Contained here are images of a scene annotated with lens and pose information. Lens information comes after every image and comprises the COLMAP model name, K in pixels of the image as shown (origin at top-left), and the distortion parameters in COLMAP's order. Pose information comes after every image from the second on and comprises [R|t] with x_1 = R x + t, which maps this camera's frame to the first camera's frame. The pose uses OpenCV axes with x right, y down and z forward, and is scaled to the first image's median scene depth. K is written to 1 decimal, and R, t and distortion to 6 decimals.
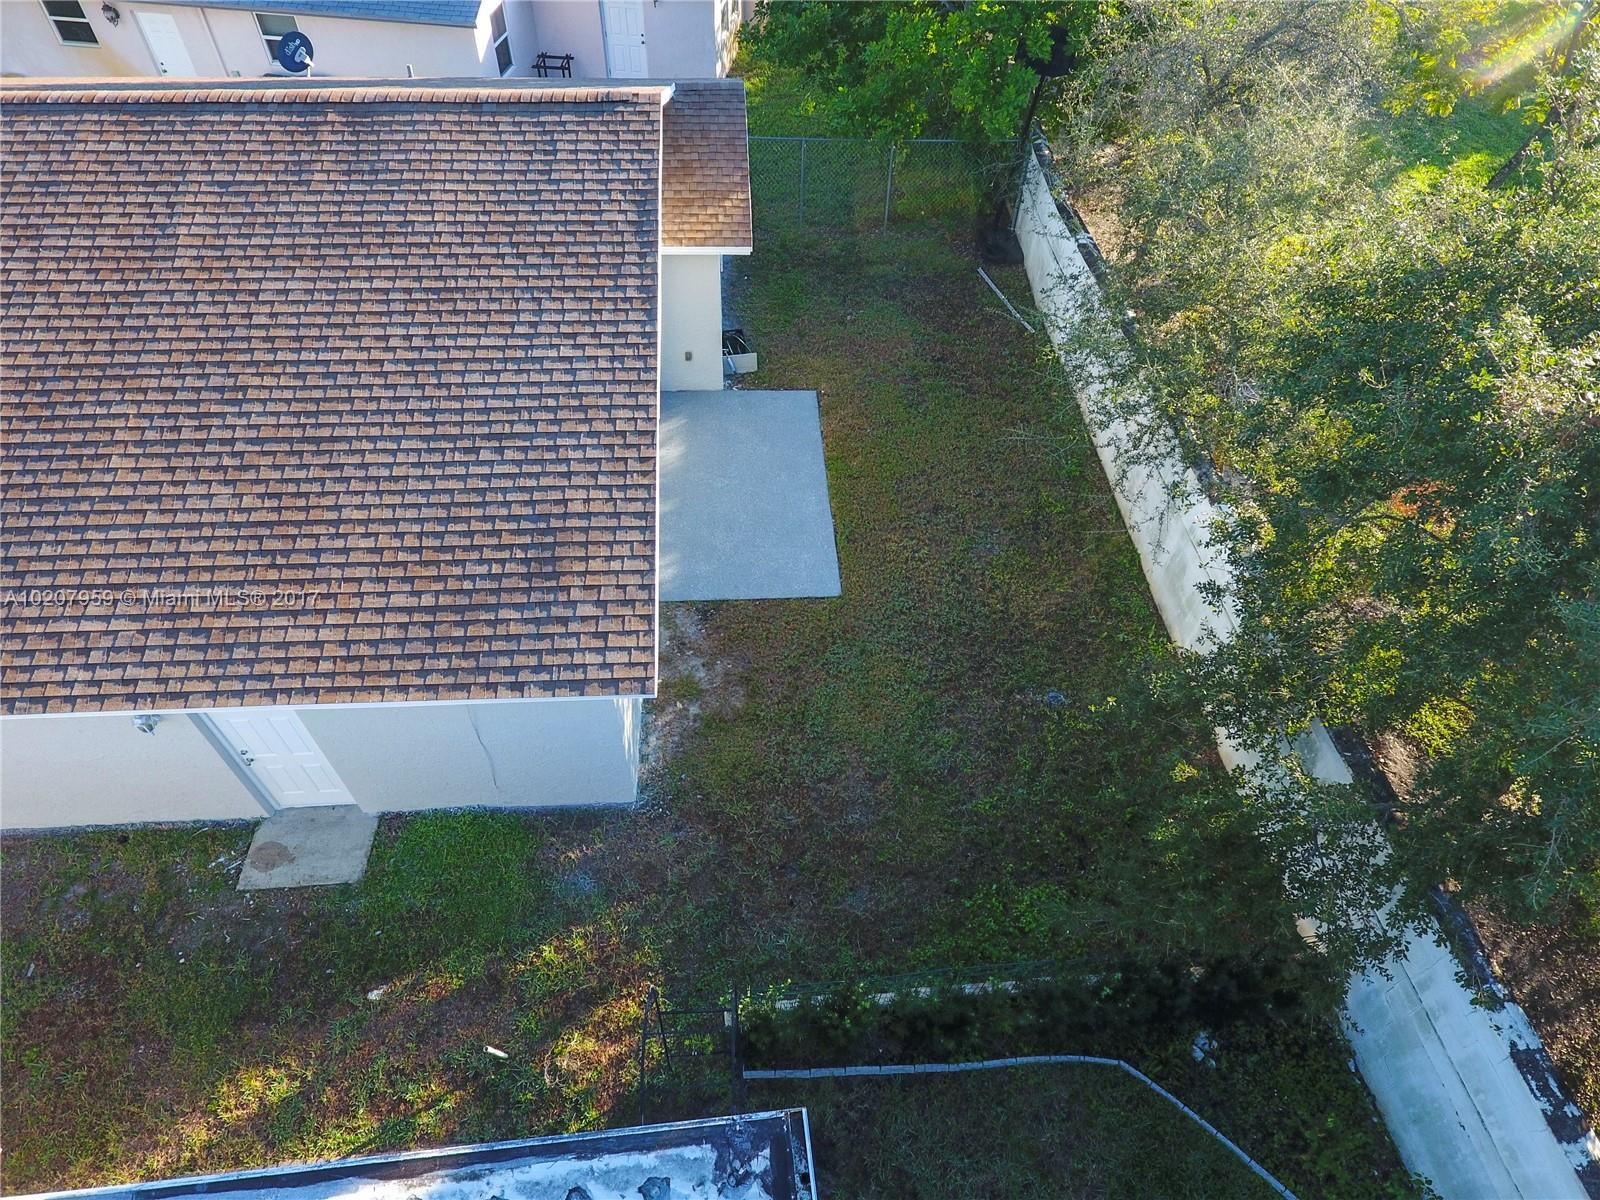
lens RADIAL K [[934.4, 0, 795.0], [0, 934.4, 601.9], [0, 0, 1]] dist [-0.006027, 0.002250]
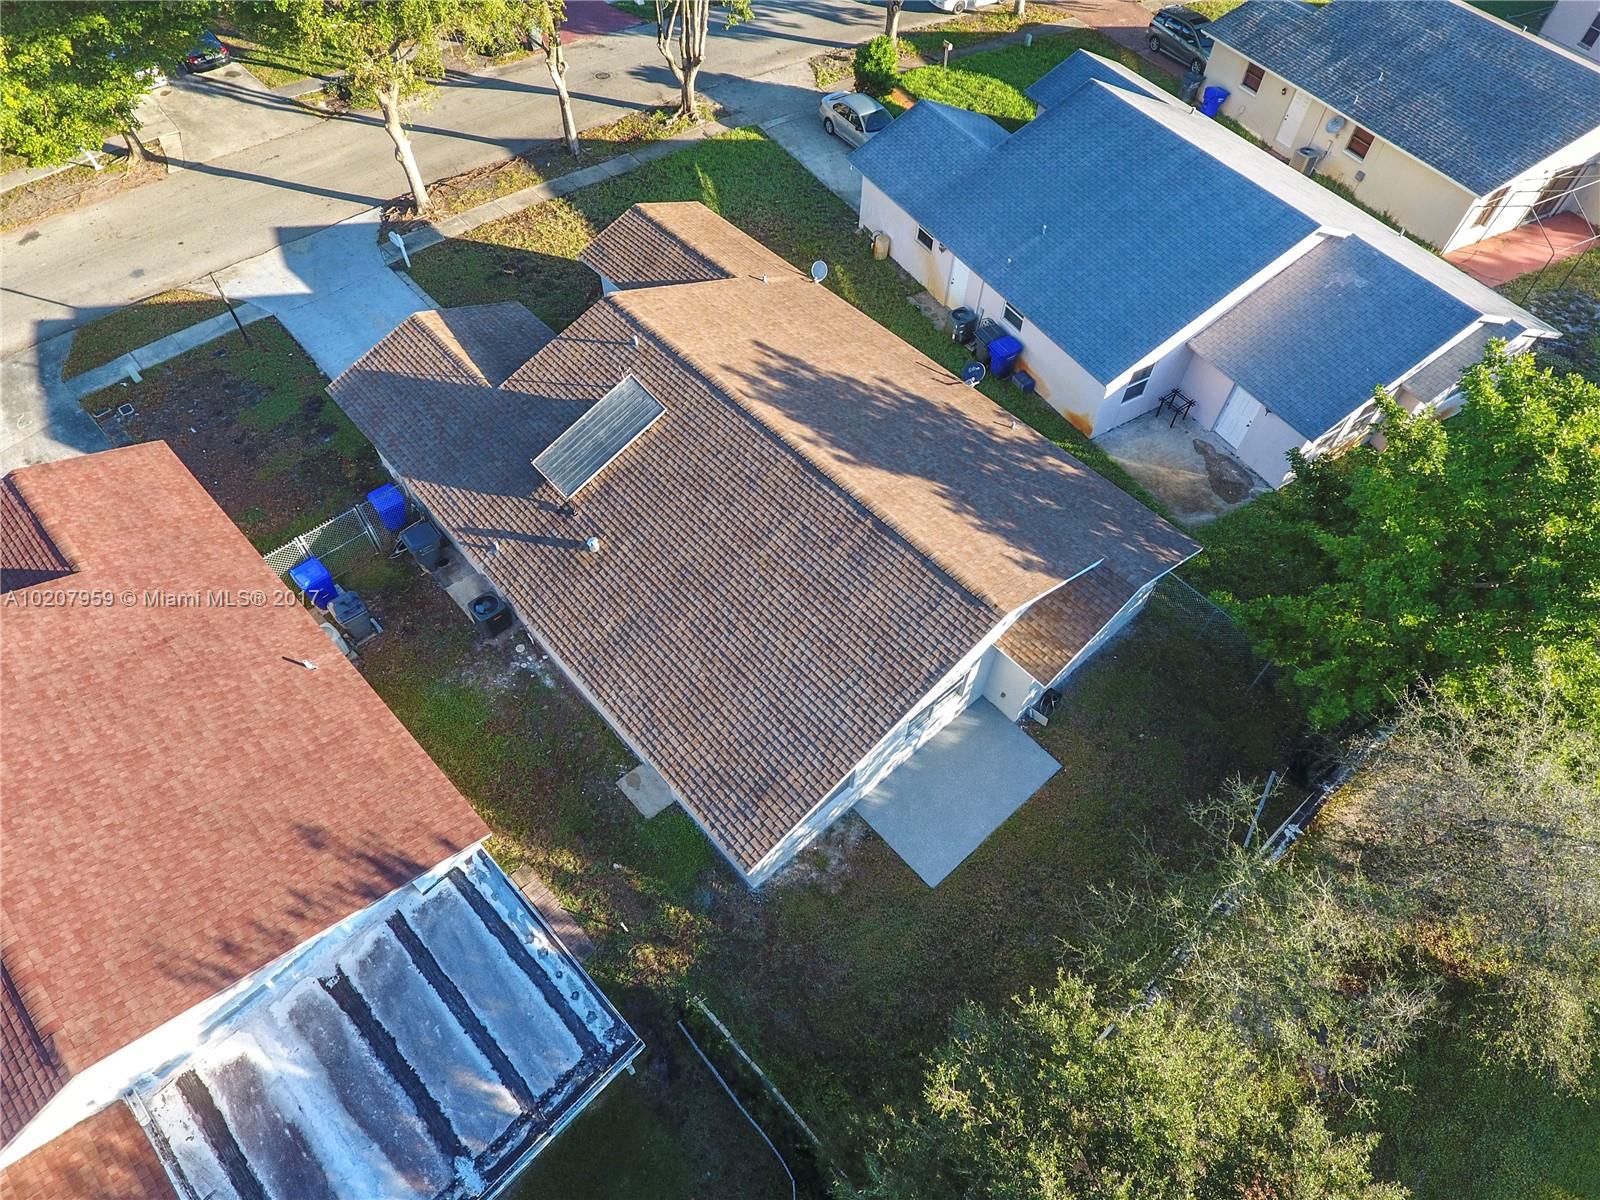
lens RADIAL K [[934.4, 0, 796.5], [0, 934.4, 602.7], [0, 0, 1]] dist [-0.006027, 0.002250]
pose [[0.616453, 0.625431, -0.478353, 0.535176], [-0.596942, 0.767385, 0.234052, -0.909257], [0.513465, 0.141267, 0.846403, -0.835926]]
